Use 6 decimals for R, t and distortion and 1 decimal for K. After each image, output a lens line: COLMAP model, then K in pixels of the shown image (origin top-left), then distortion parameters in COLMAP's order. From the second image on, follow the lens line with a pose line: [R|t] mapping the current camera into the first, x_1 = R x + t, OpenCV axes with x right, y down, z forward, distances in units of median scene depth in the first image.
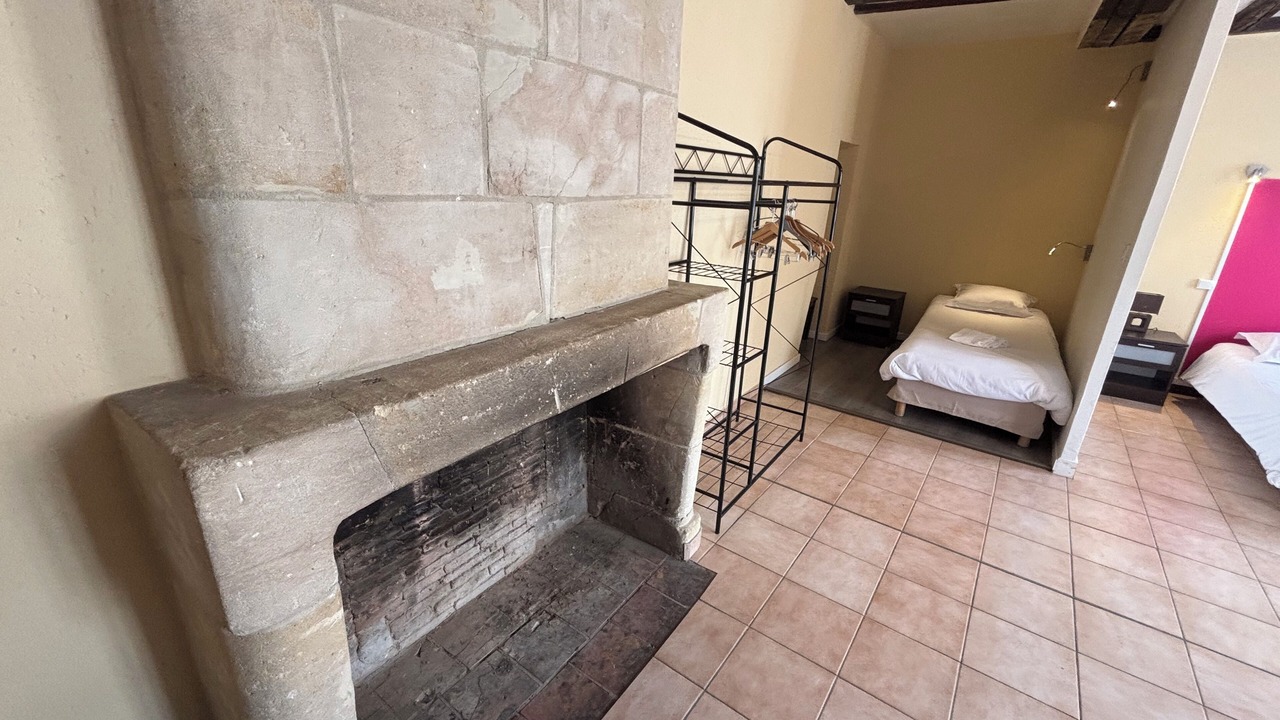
lens RADIAL K [[519.7, 0, 638.3], [0, 519.7, 356.6], [0, 0, 1]] dist [-0.000736, 0.000199]
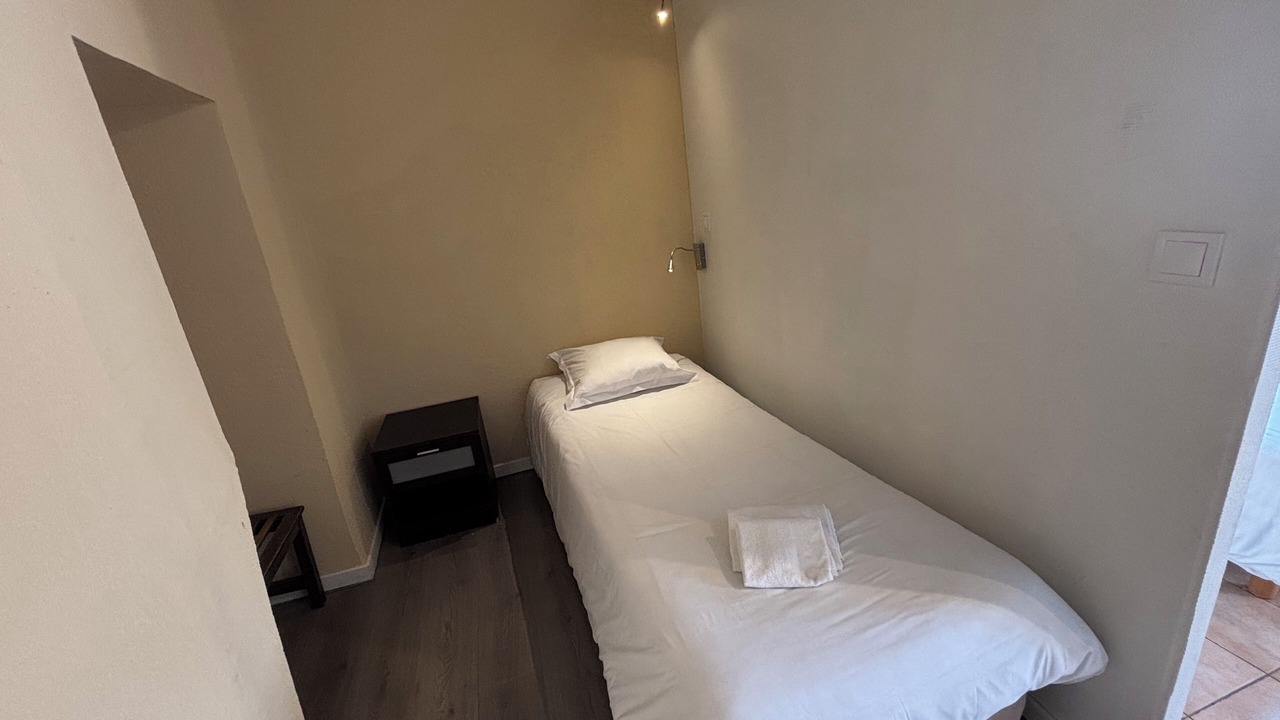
lens RADIAL K [[519.7, 0, 638.3], [0, 519.7, 356.6], [0, 0, 1]] dist [-0.000736, 0.000199]
pose [[0.574012, -0.353148, 0.738781, 0.365328], [0.387543, 0.911941, 0.134811, -0.253364], [-0.721333, 0.208926, 0.660325, 0.815823]]
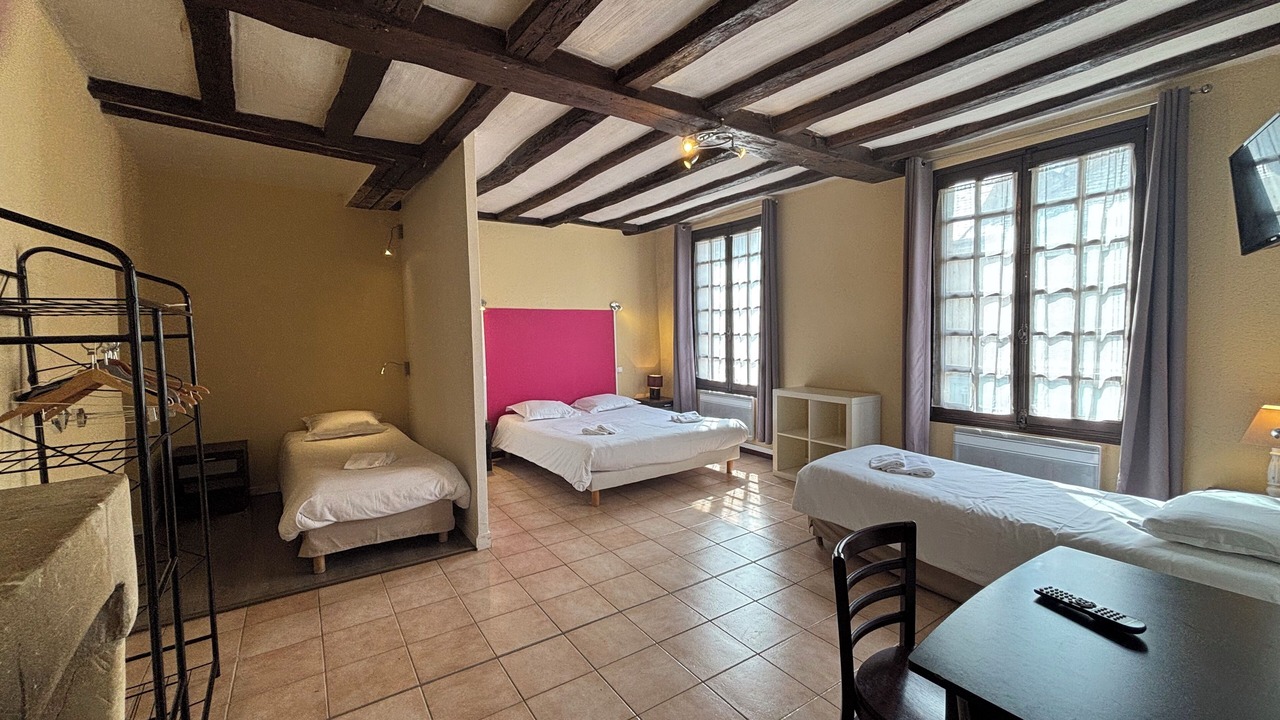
lens RADIAL K [[519.7, 0, 638.3], [0, 519.7, 356.6], [0, 0, 1]] dist [-0.000736, 0.000199]
pose [[0.323733, -0.094128, 0.941455, -0.101813], [0.332345, 0.942946, -0.020005, -0.031744], [-0.885858, 0.319364, 0.336545, 0.150958]]
